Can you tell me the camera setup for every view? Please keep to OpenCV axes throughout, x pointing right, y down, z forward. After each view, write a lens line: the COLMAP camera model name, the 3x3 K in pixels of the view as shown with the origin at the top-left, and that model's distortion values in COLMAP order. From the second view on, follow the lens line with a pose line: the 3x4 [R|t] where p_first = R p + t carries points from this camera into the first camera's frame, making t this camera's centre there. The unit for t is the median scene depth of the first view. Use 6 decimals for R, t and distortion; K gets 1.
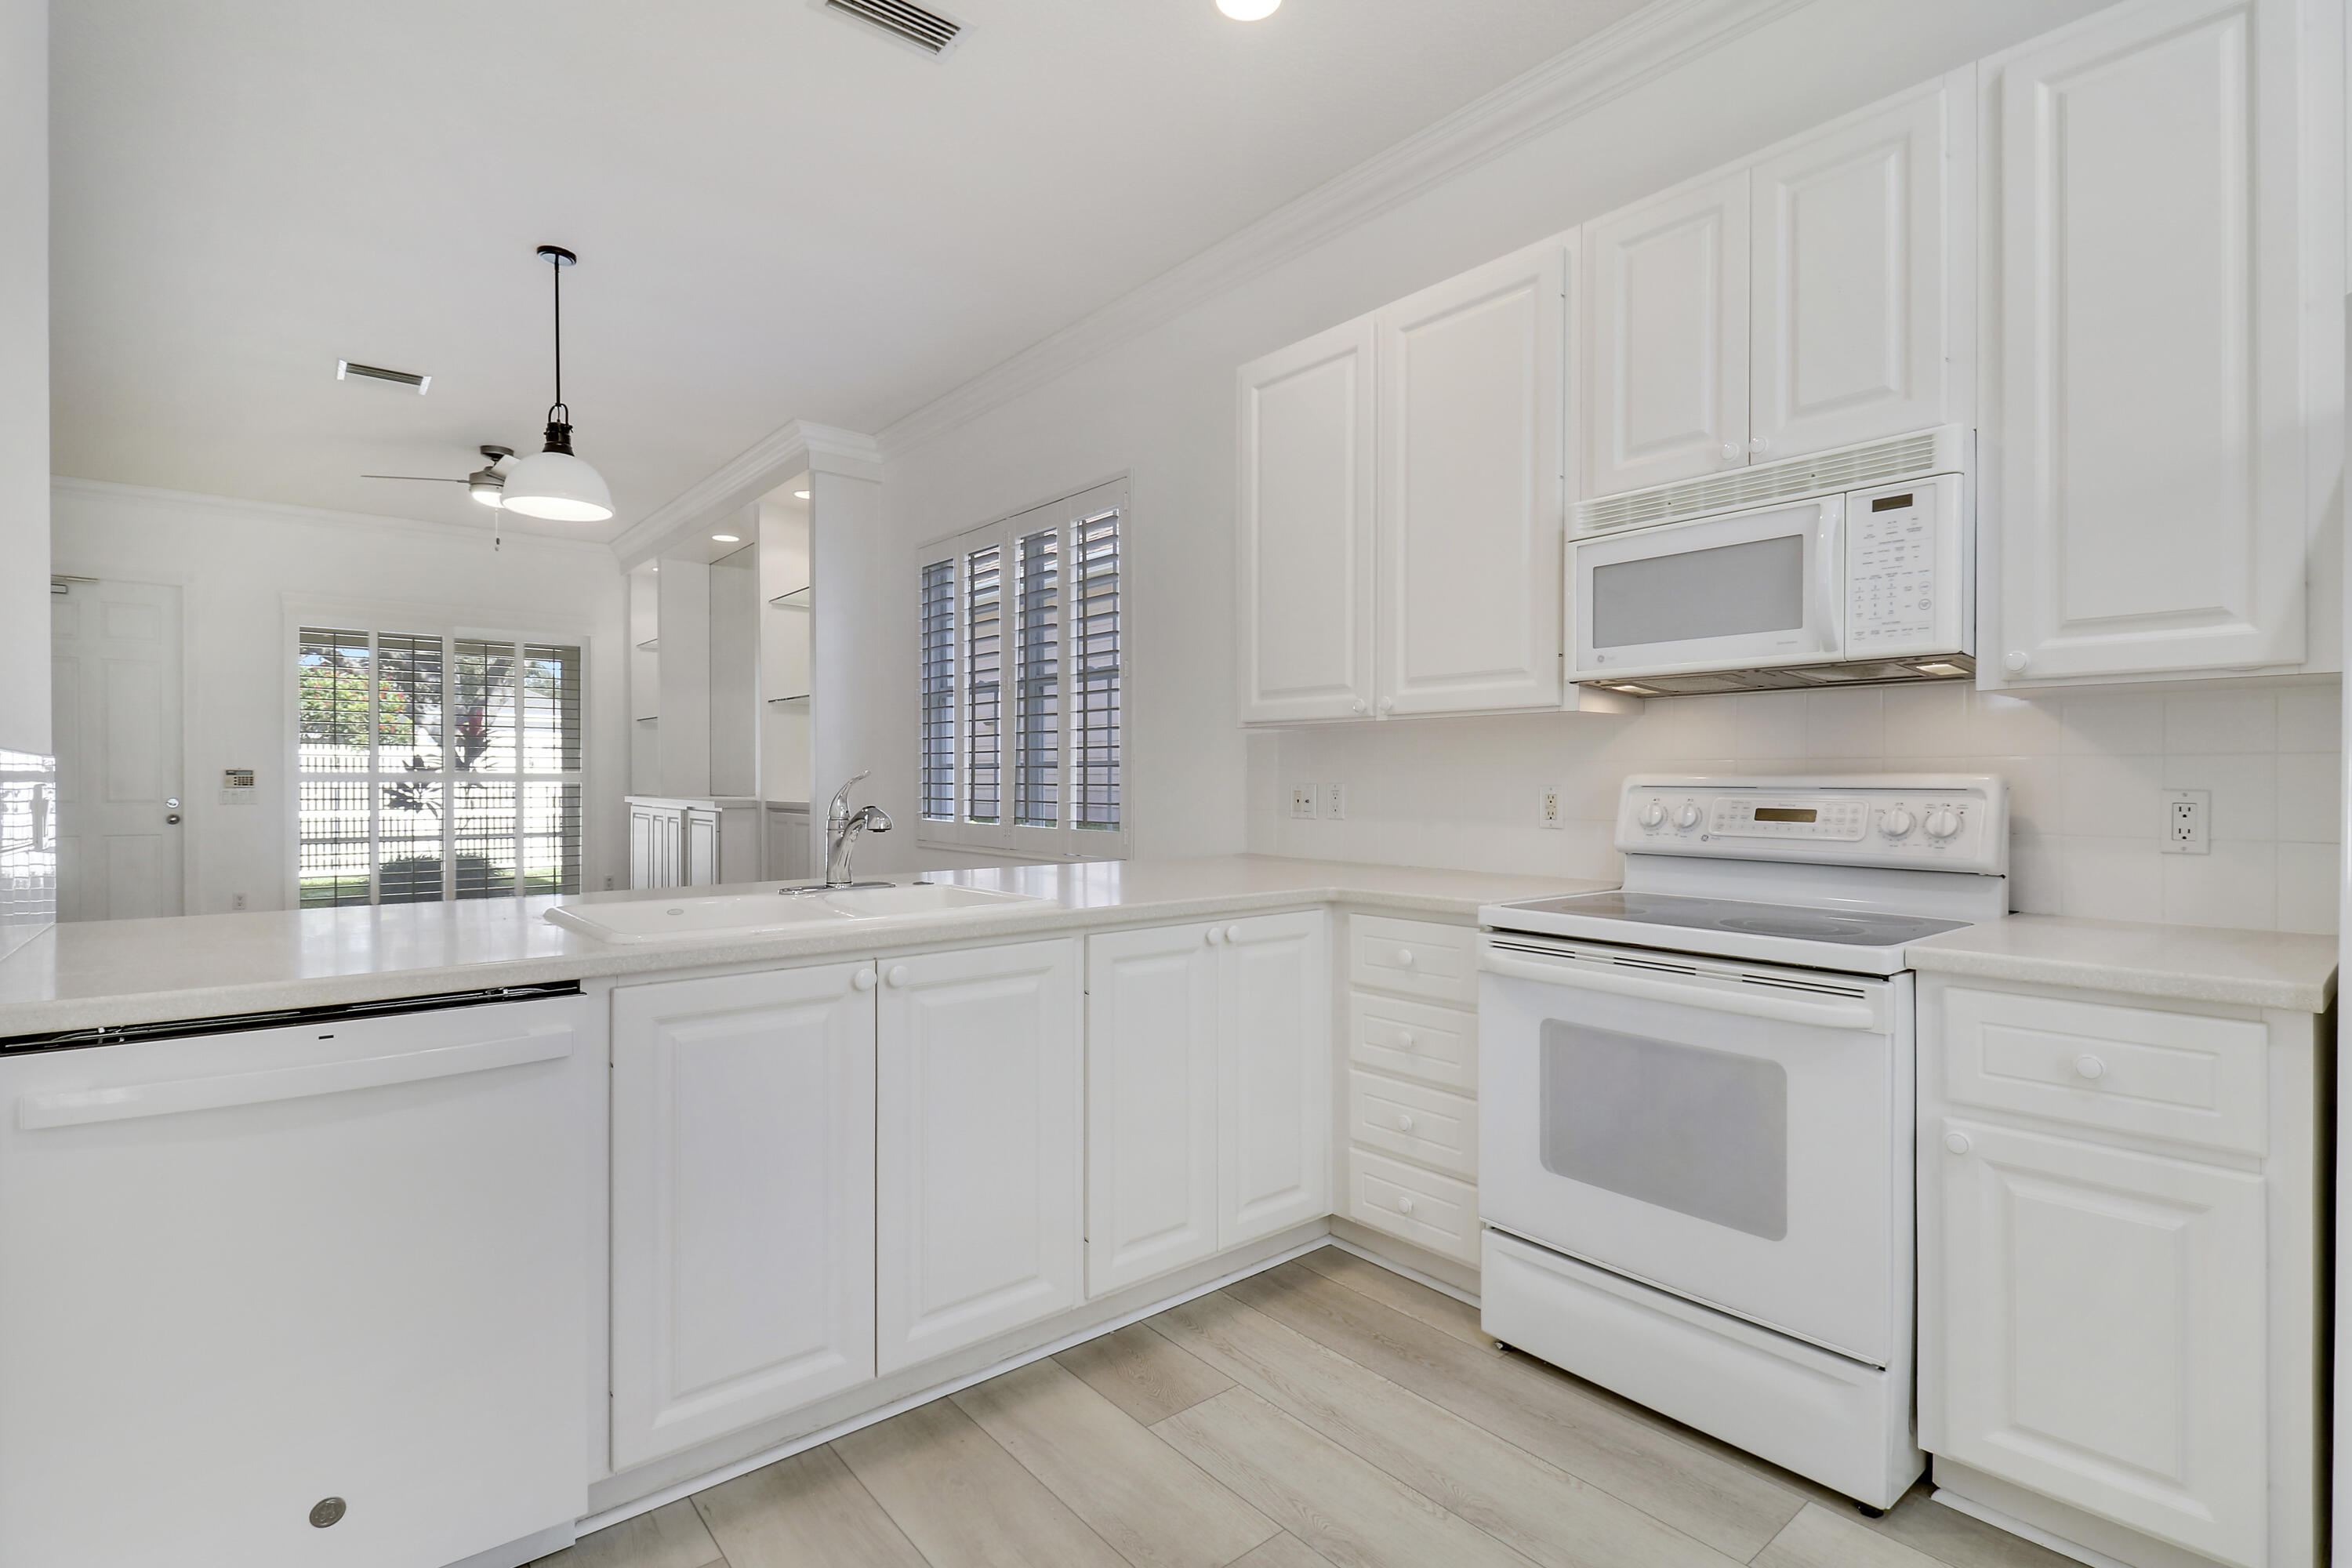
lens RADIAL K [[1102.6, 0, 1195.2], [0, 1102.6, 787.4], [0, 0, 1]] dist [-0.003651, -0.001072]
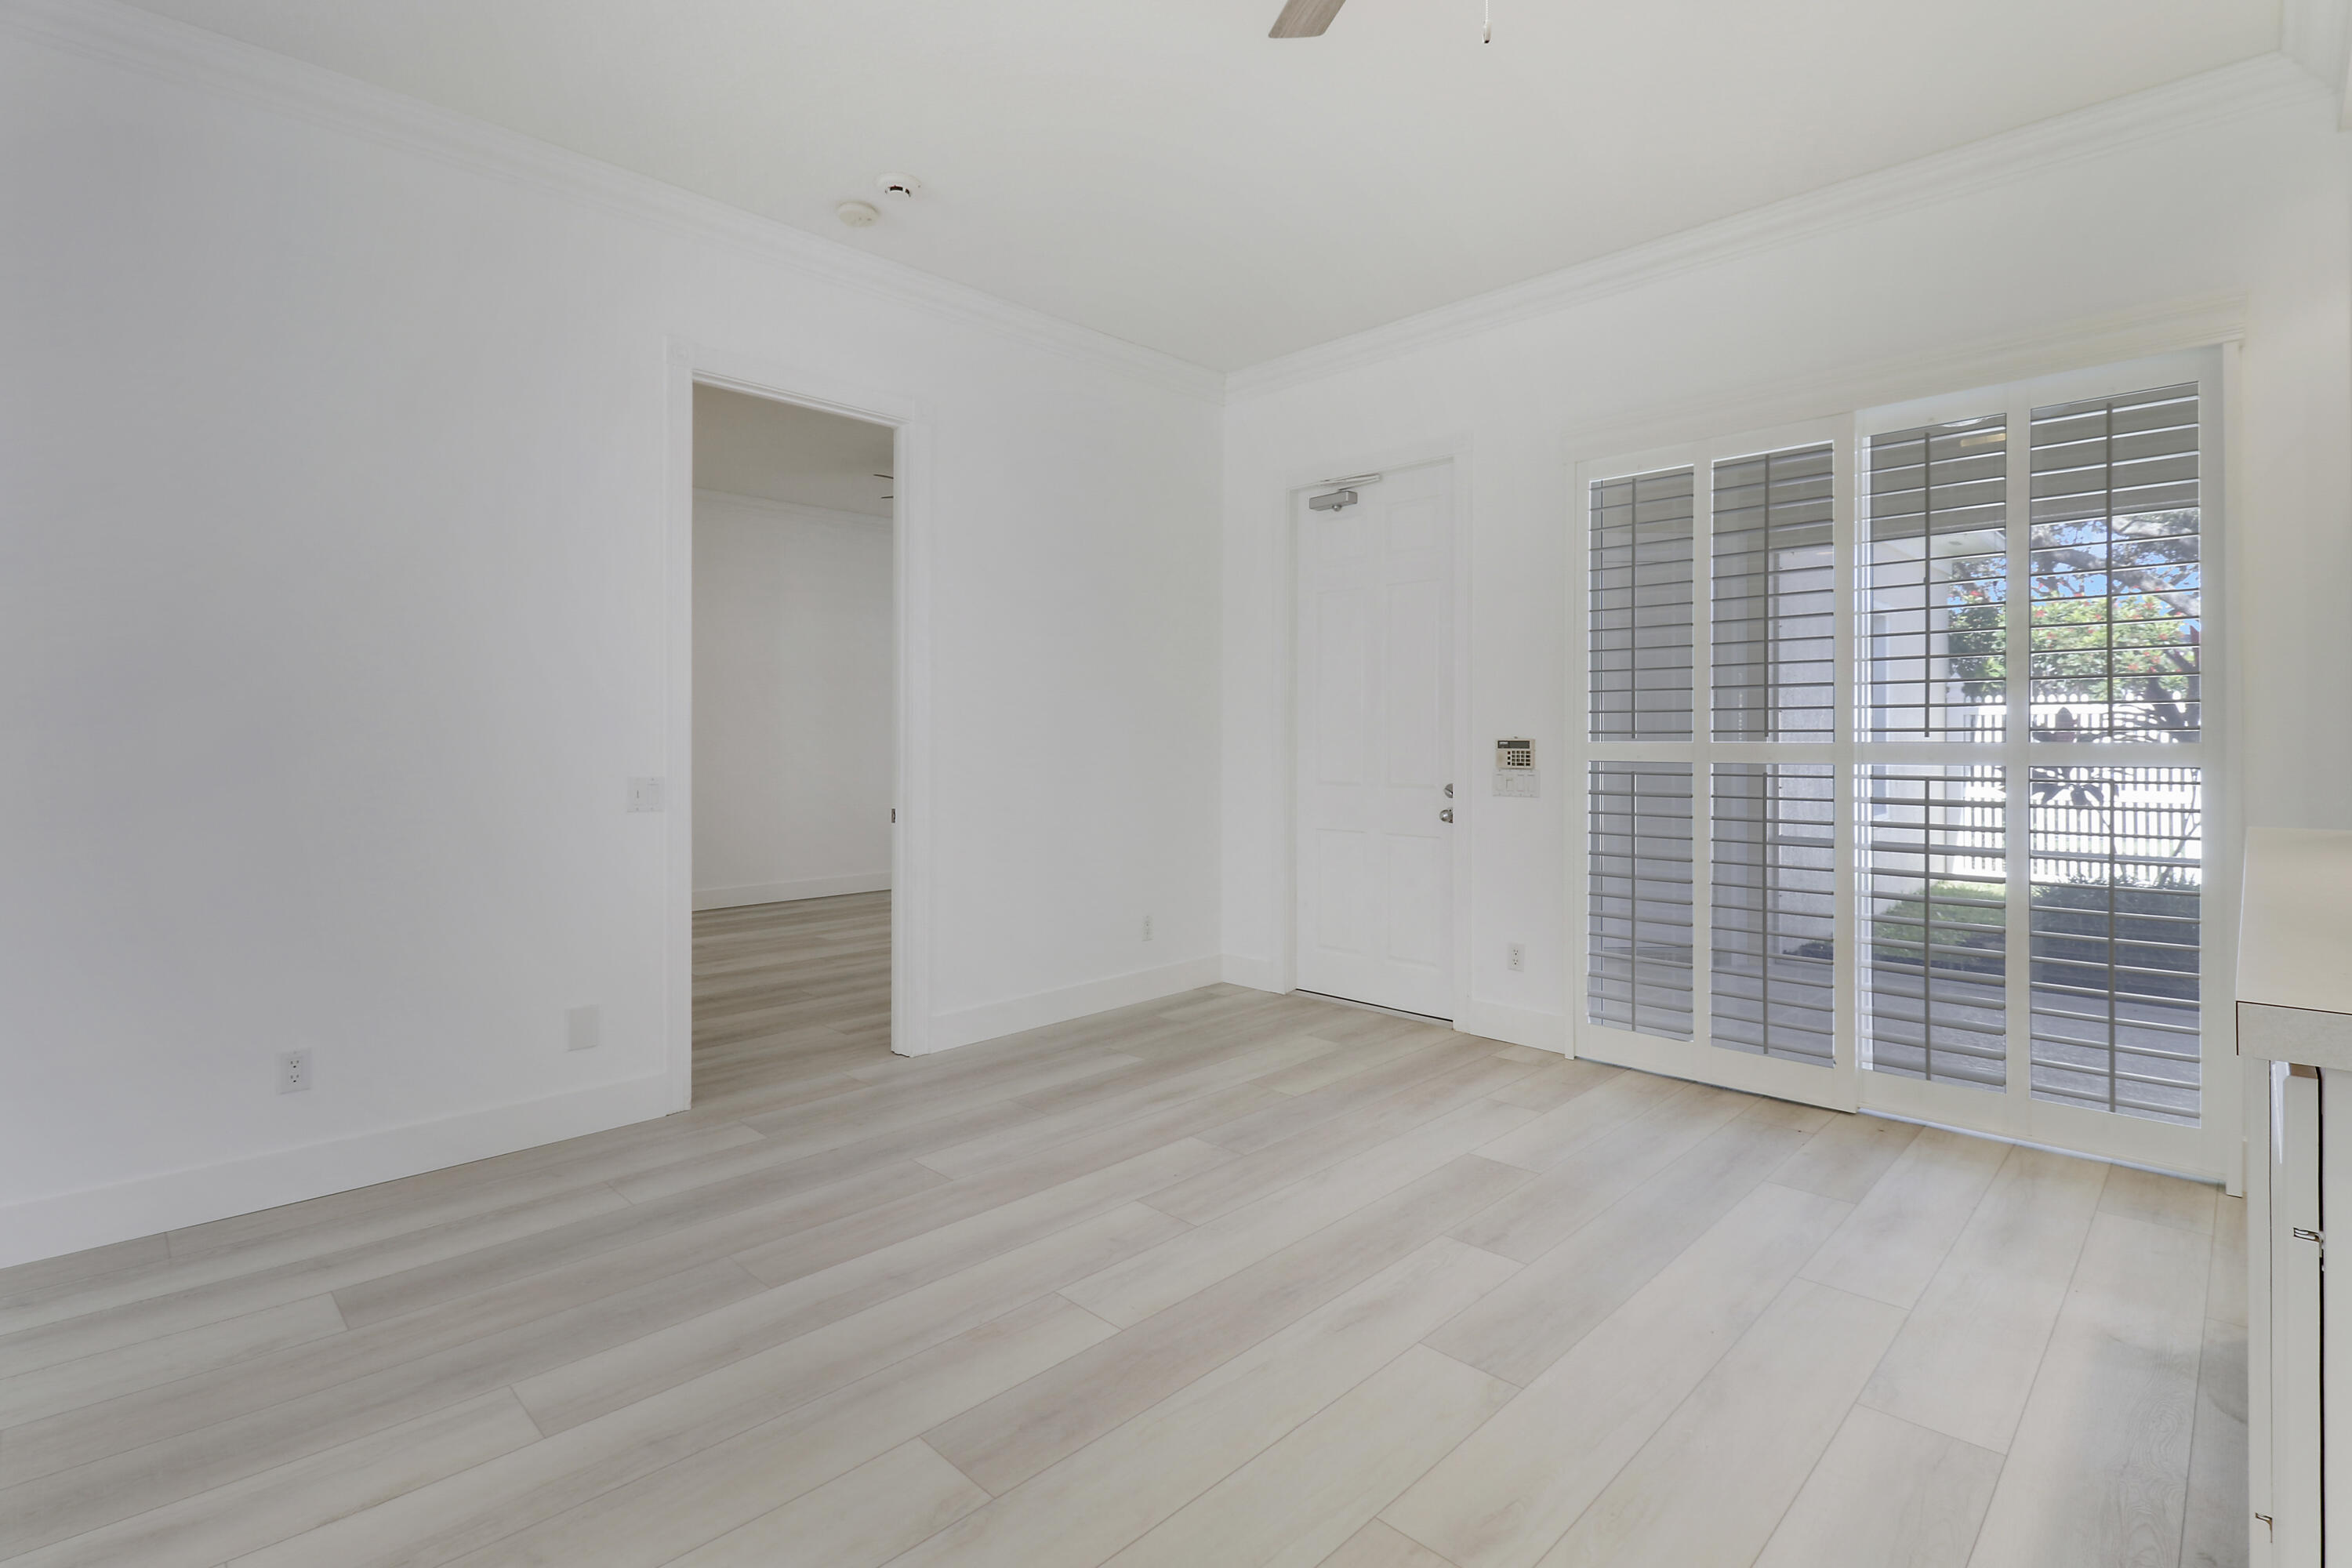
lens RADIAL K [[1096.4, 0, 1189.1], [0, 1096.4, 750.1], [0, 0, 1]] dist [-0.001713, -0.006758]
pose [[0.094173, 0.006699, -0.995533, -0.871297], [-0.004525, 0.999970, 0.006300, -0.040078], [0.995546, 0.003911, 0.094201, 2.312241]]
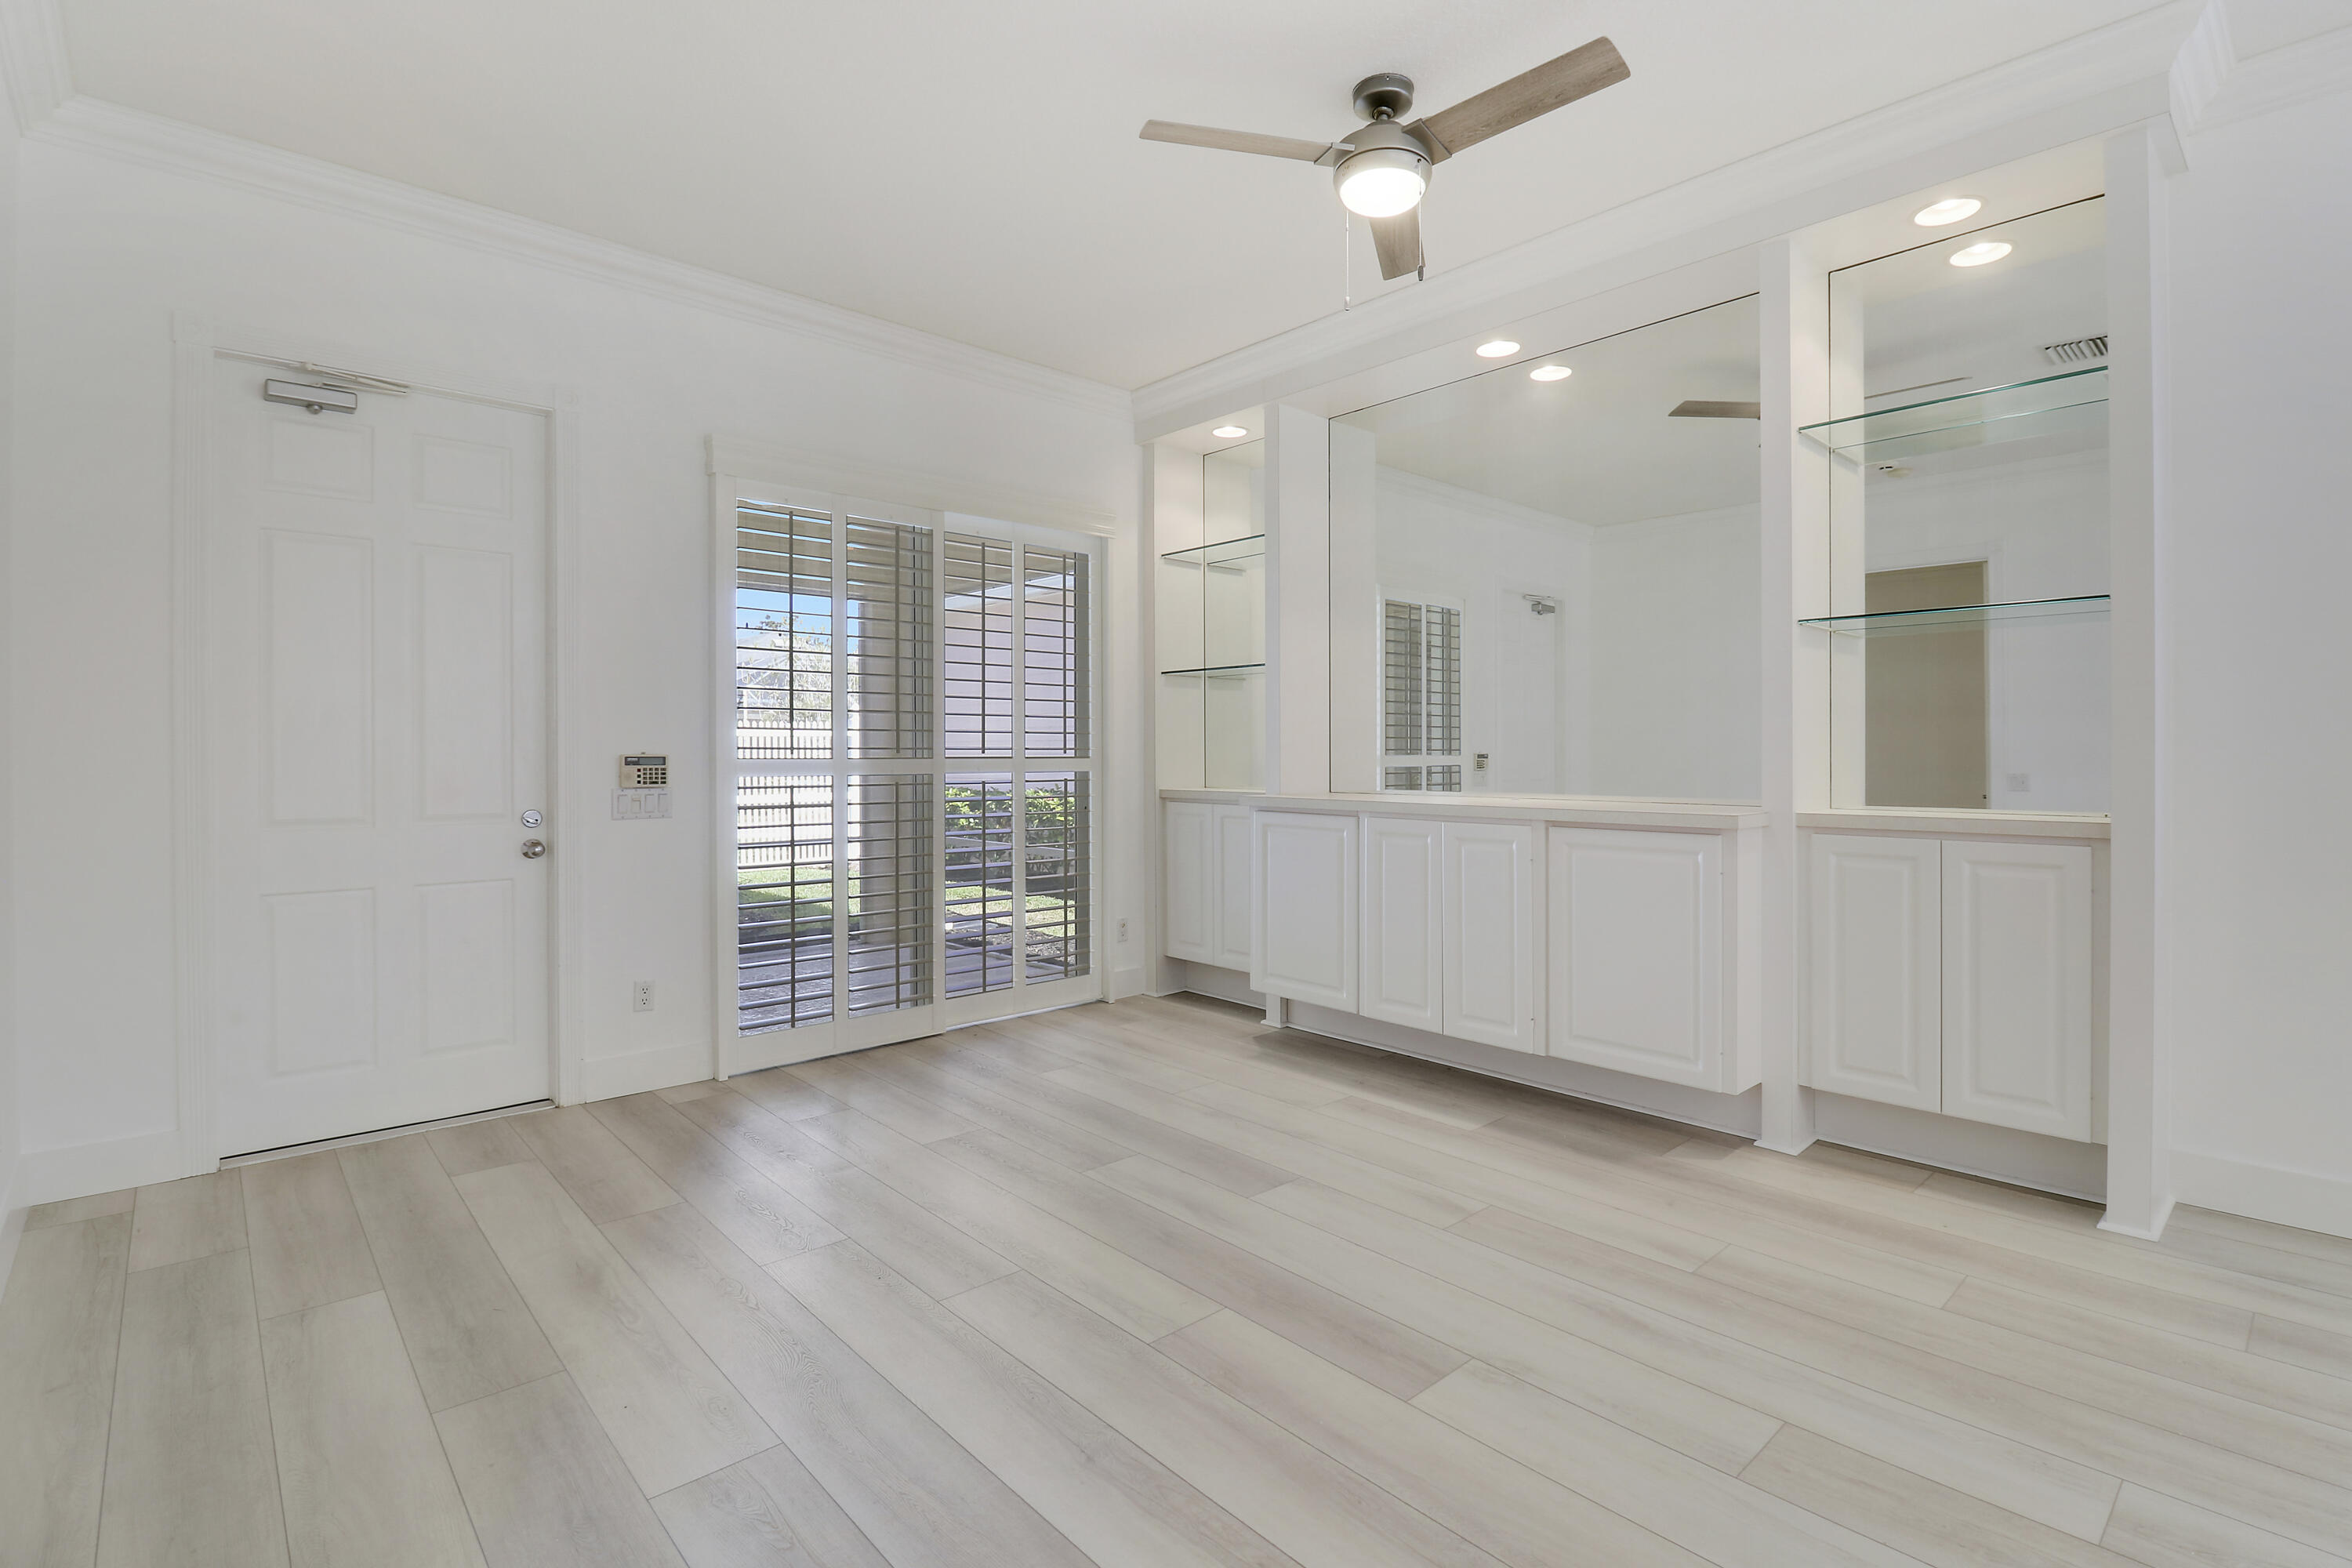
lens RADIAL K [[1096.4, 0, 1189.1], [0, 1096.4, 750.1], [0, 0, 1]] dist [-0.001713, -0.006758]
pose [[0.999088, -0.004437, 0.042461, -1.881291], [0.004882, 0.999934, -0.010400, -0.035845], [-0.042412, 0.010598, 0.999044, 1.343170]]
